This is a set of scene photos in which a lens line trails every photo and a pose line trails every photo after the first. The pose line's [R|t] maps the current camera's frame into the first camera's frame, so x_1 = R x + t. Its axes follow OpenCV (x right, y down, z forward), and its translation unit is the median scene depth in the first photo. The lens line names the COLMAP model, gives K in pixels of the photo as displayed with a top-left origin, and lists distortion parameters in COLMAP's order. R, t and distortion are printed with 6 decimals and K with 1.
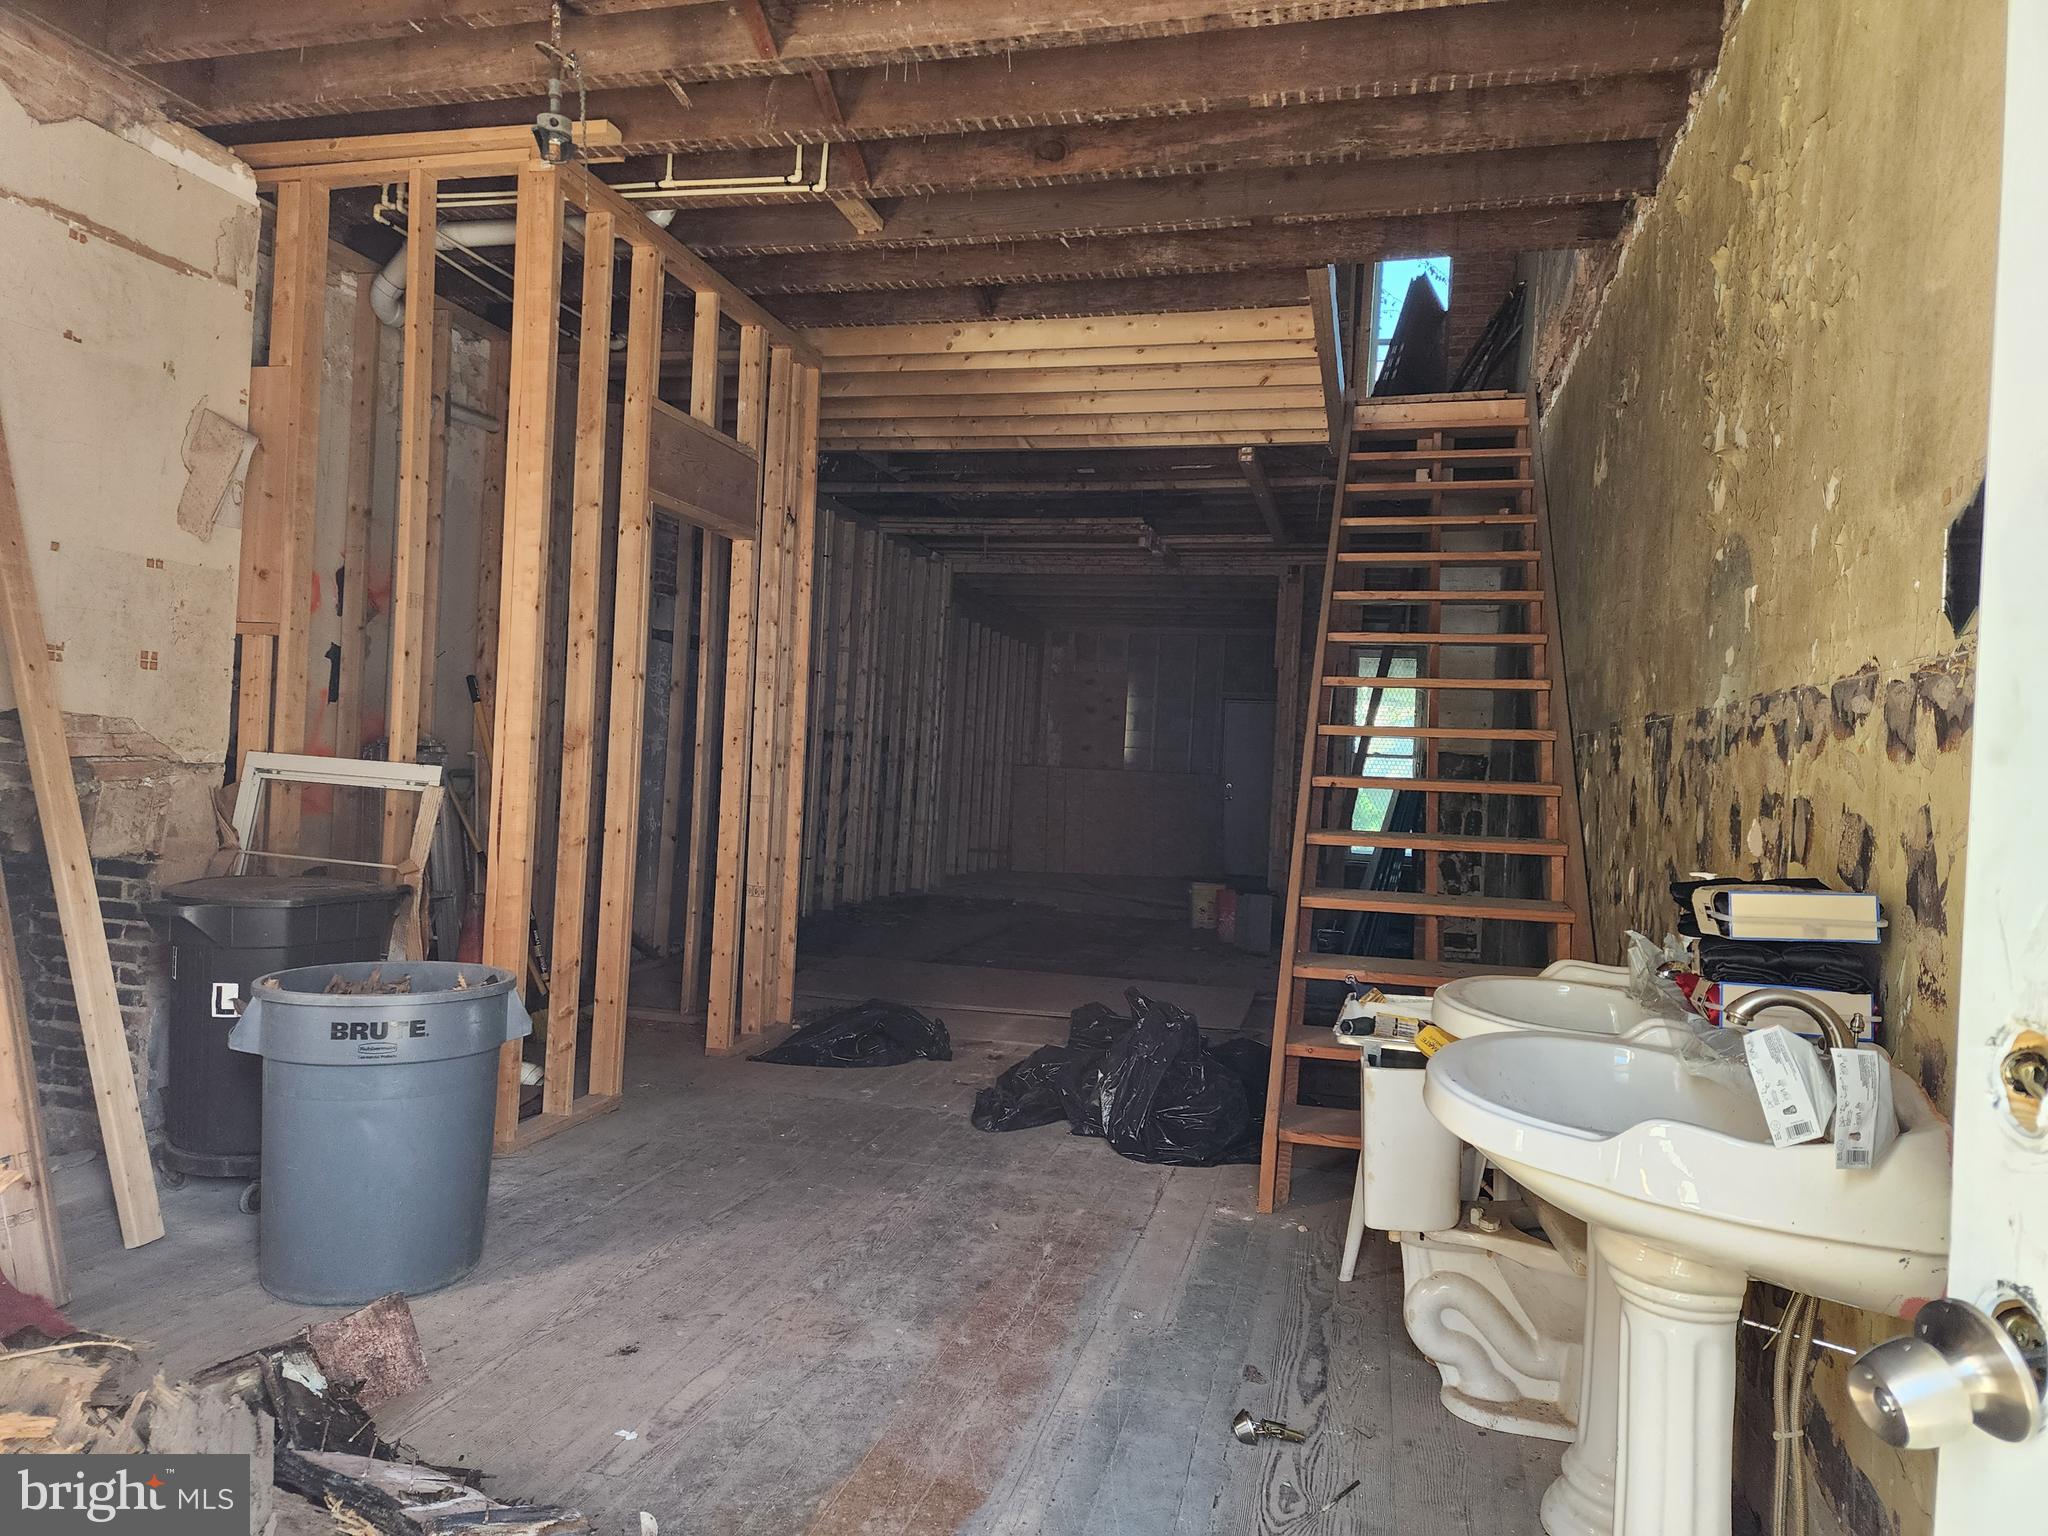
lens RADIAL K [[1362.1, 0, 1017.5], [0, 1362.1, 784.8], [0, 0, 1]] dist [0.116539, -0.135661]
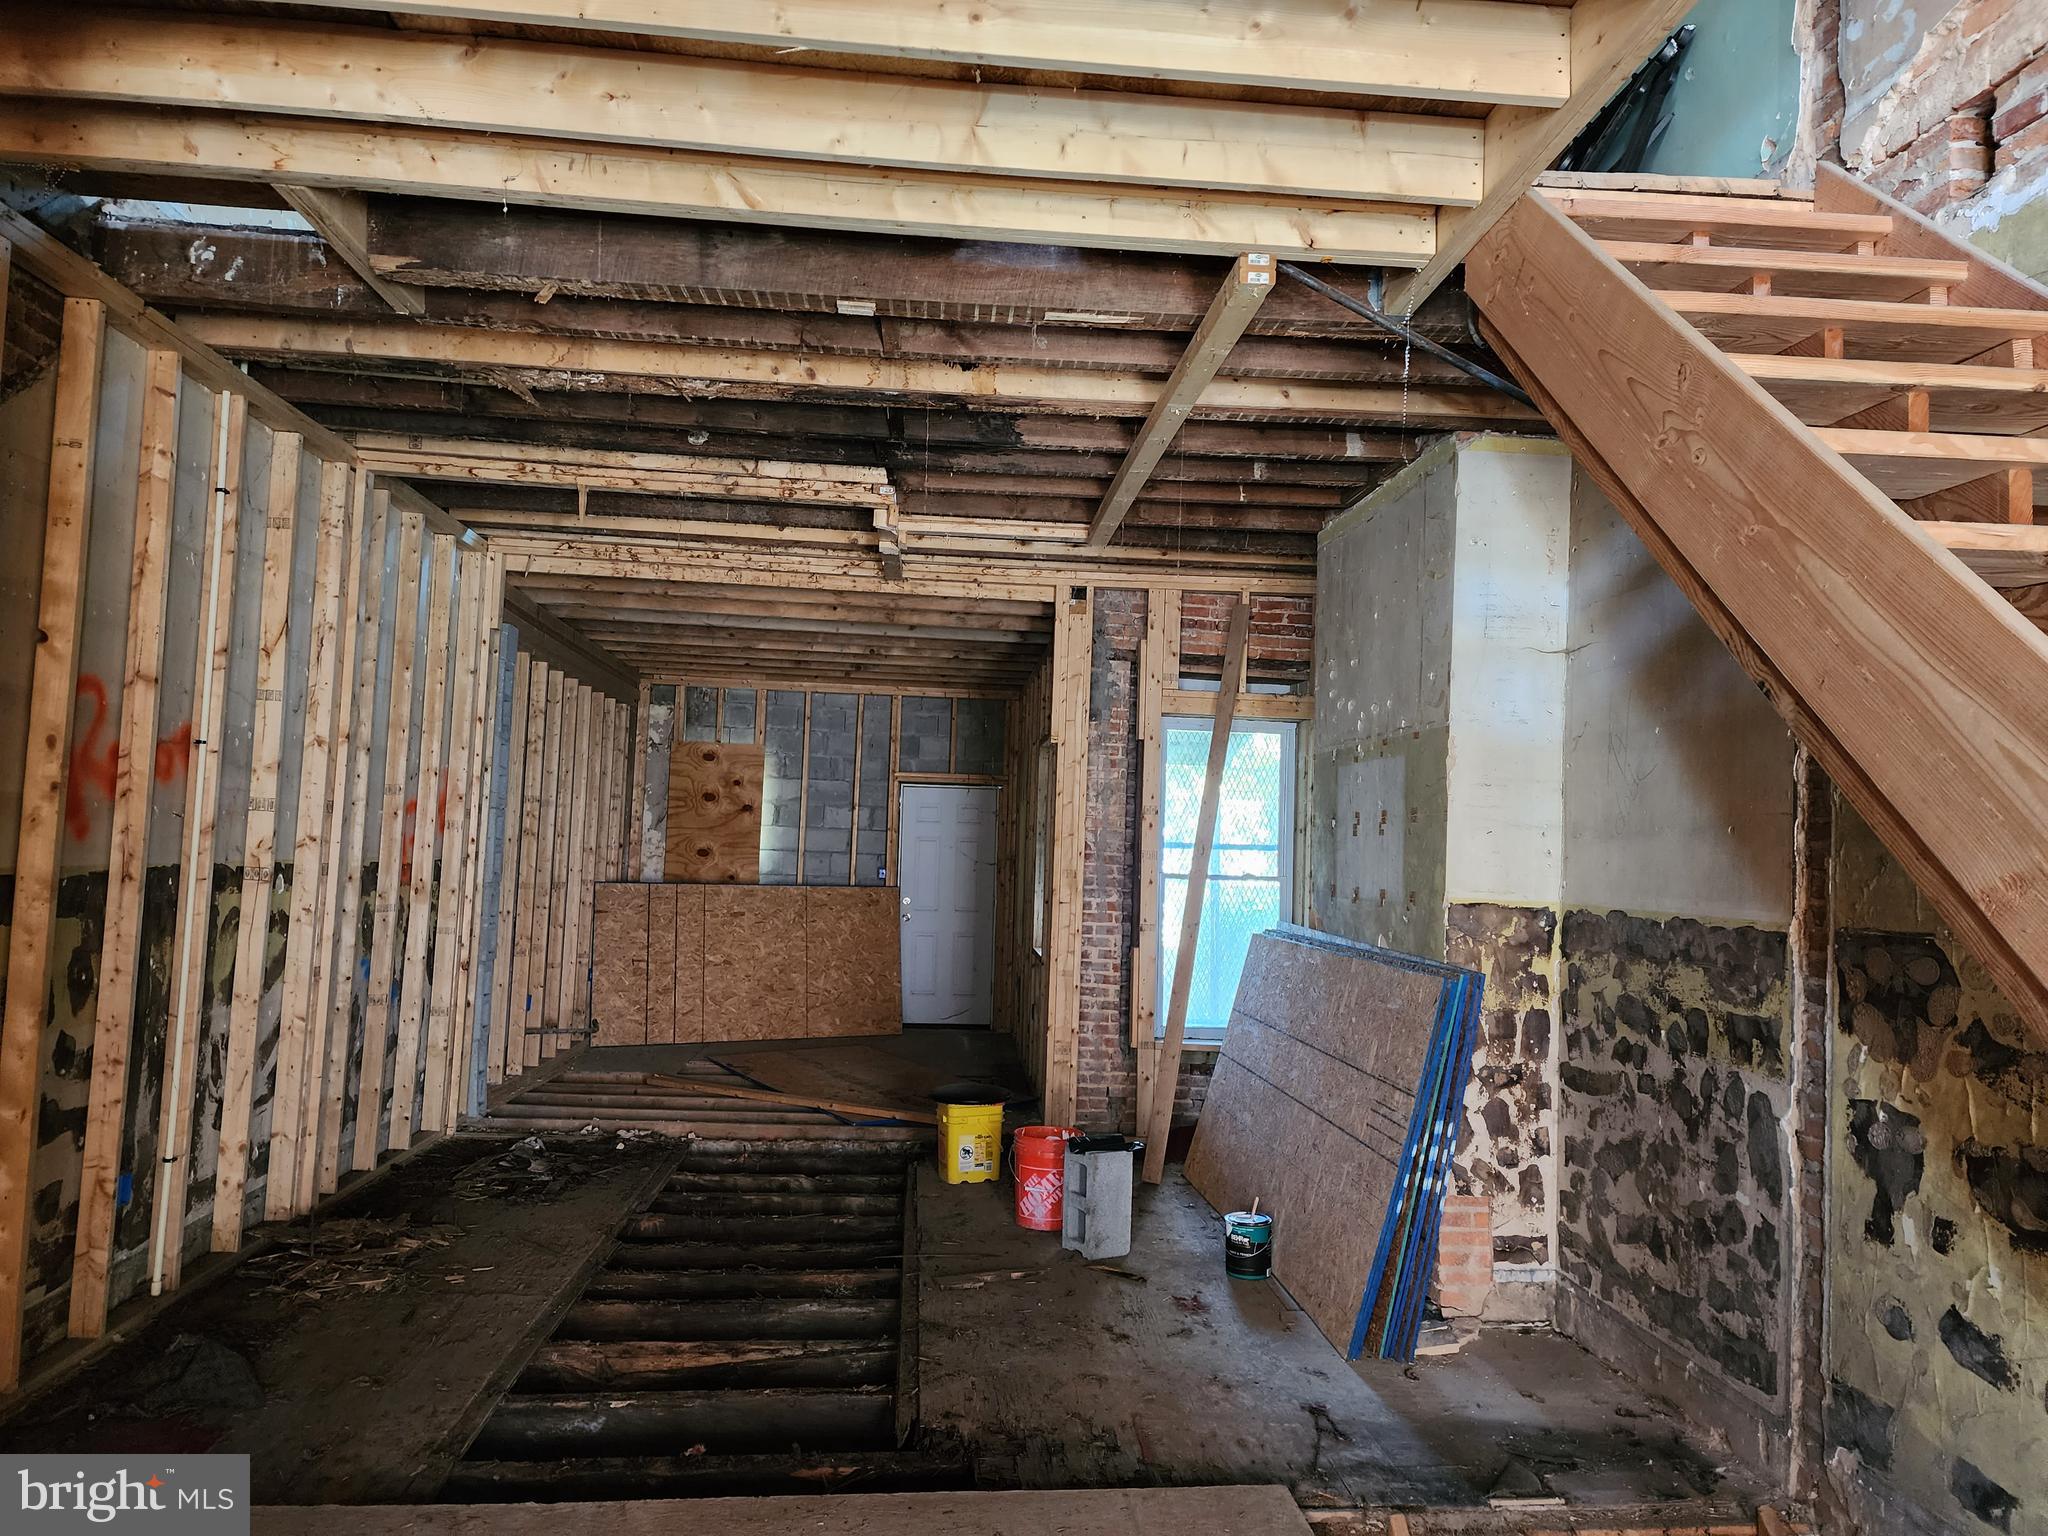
lens RADIAL K [[1362.1, 0, 1017.5], [0, 1362.1, 784.8], [0, 0, 1]] dist [0.116539, -0.135661]
pose [[0.946535, -0.000244, 0.322601, -0.033619], [0.016406, 0.998742, -0.047381, -0.036811], [-0.322183, 0.050140, 0.945349, 0.417030]]
